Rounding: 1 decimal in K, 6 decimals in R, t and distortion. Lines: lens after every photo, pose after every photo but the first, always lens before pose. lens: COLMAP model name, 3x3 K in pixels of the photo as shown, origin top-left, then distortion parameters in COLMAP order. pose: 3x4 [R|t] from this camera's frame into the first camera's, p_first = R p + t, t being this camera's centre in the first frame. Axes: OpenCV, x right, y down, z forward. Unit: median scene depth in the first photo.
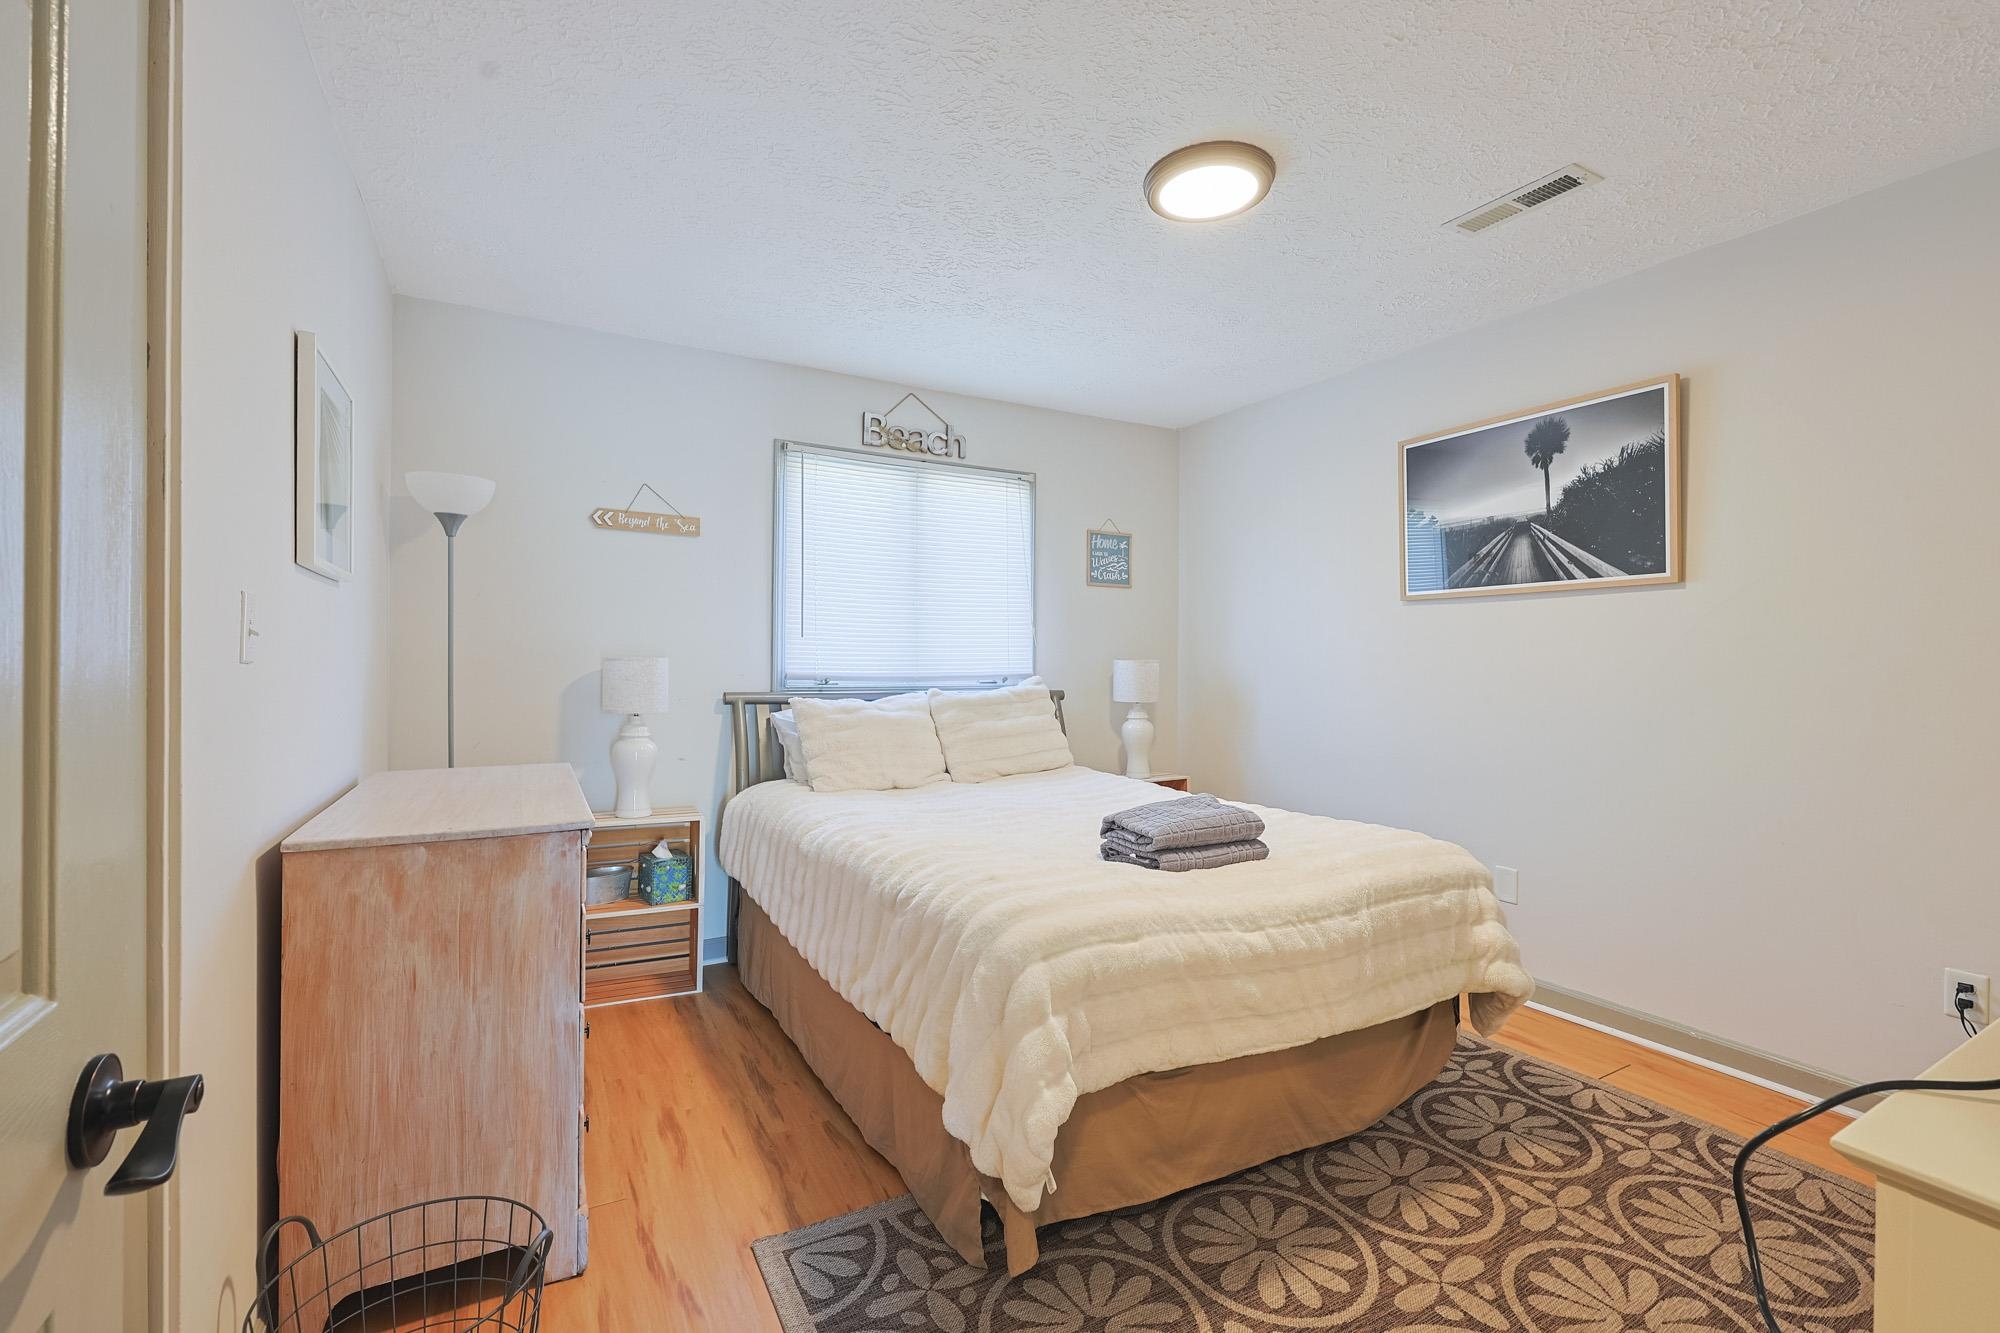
lens RADIAL K [[855.5, 0, 1001.2], [0, 855.5, 661.3], [0, 0, 1]] dist [0.001568, 0.000144]
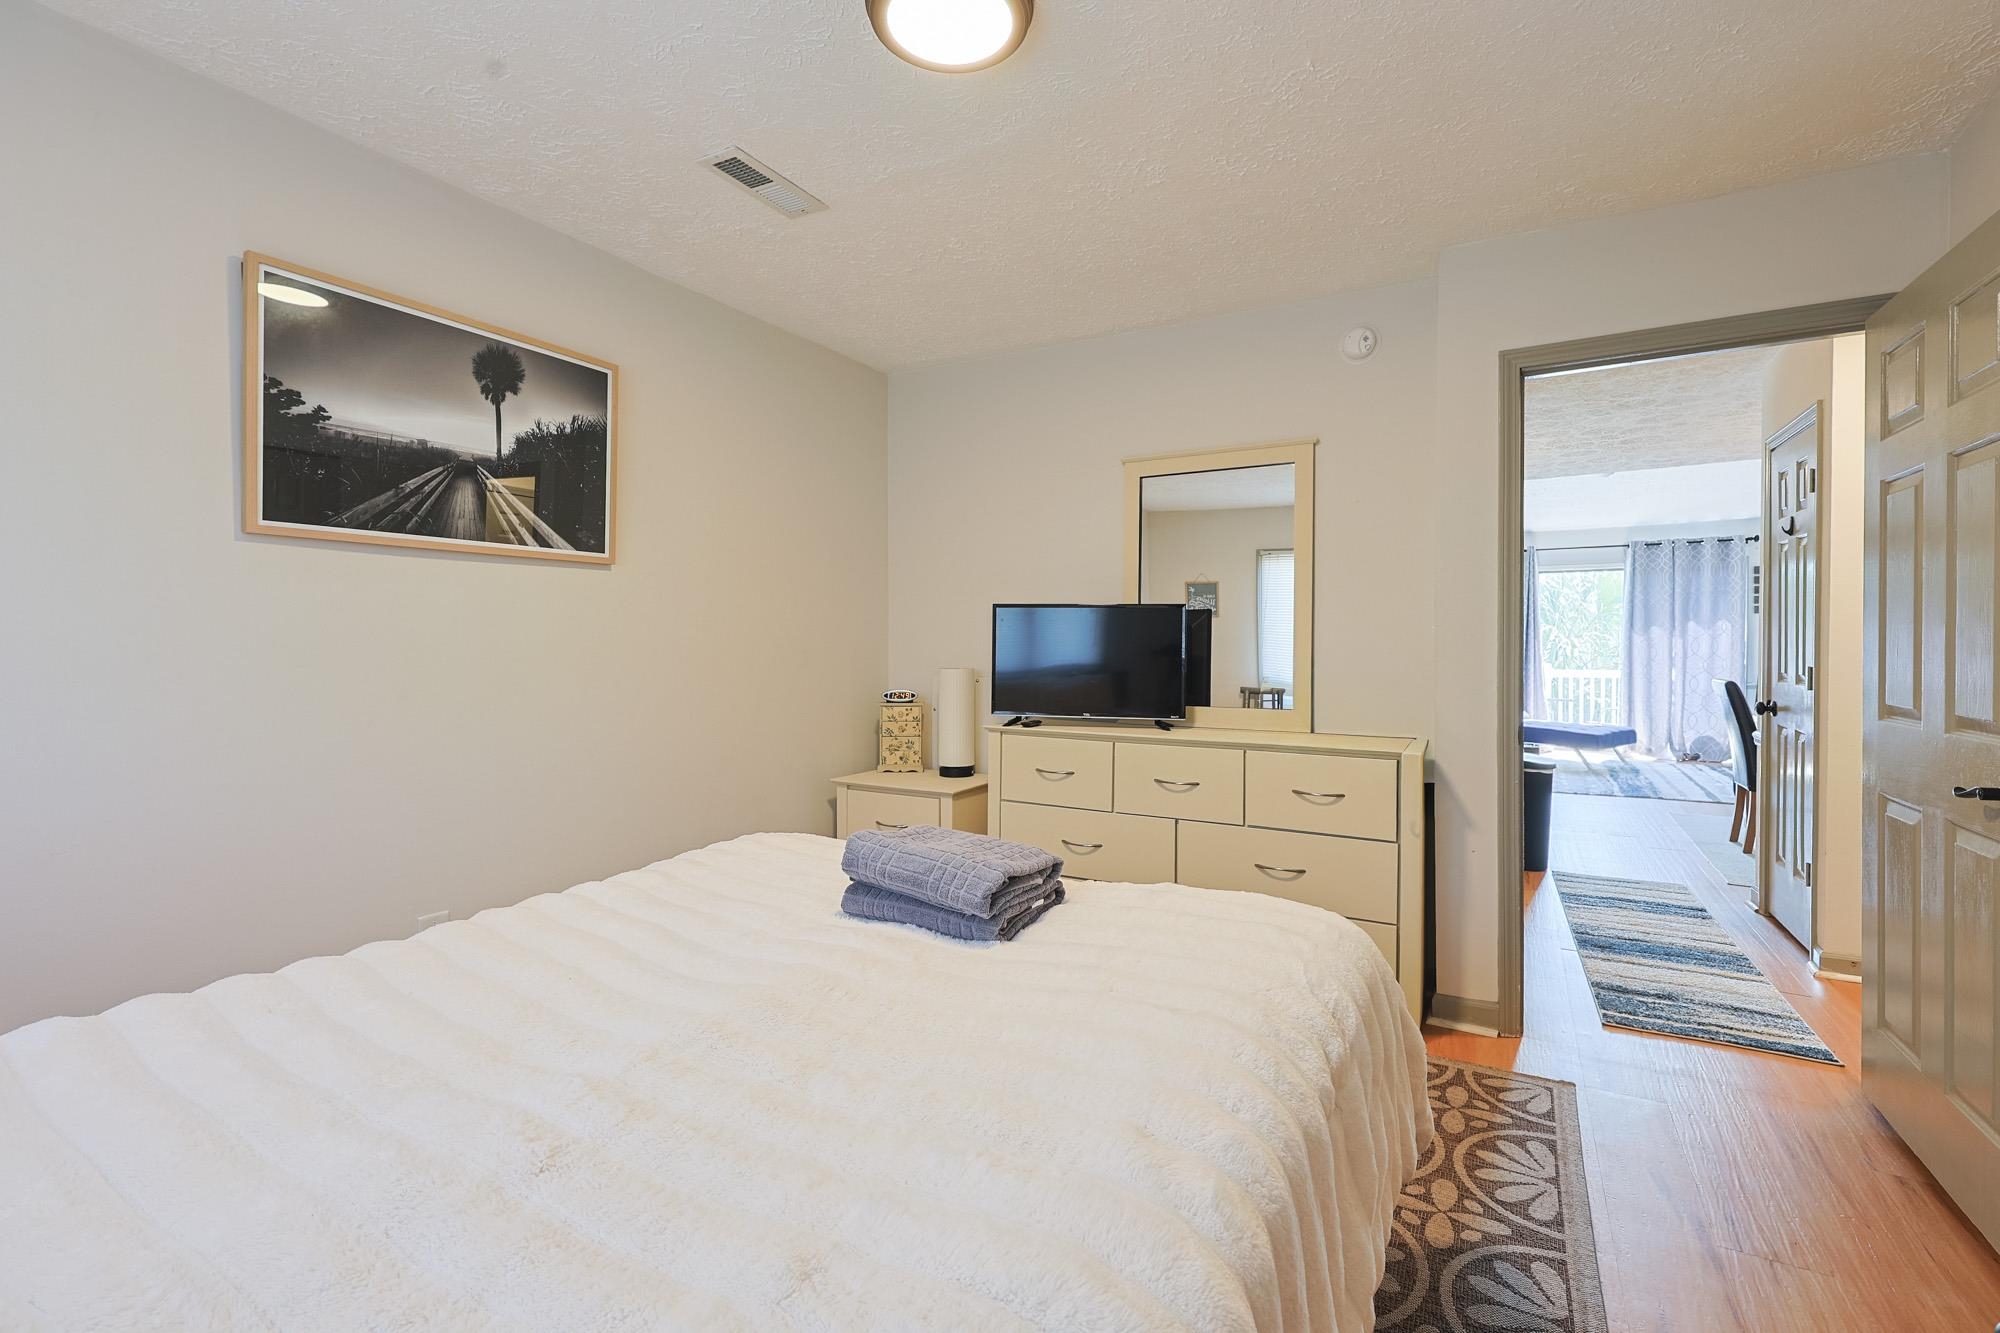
lens RADIAL K [[855.5, 0, 1019.2], [0, 855.5, 655.8], [0, 0, 1]] dist [0.001568, 0.000144]
pose [[-0.508210, -0.015840, 0.861088, -0.335728], [-0.003258, 0.999859, 0.016470, 0.001102], [-0.861227, 0.005565, -0.508190, 0.993683]]
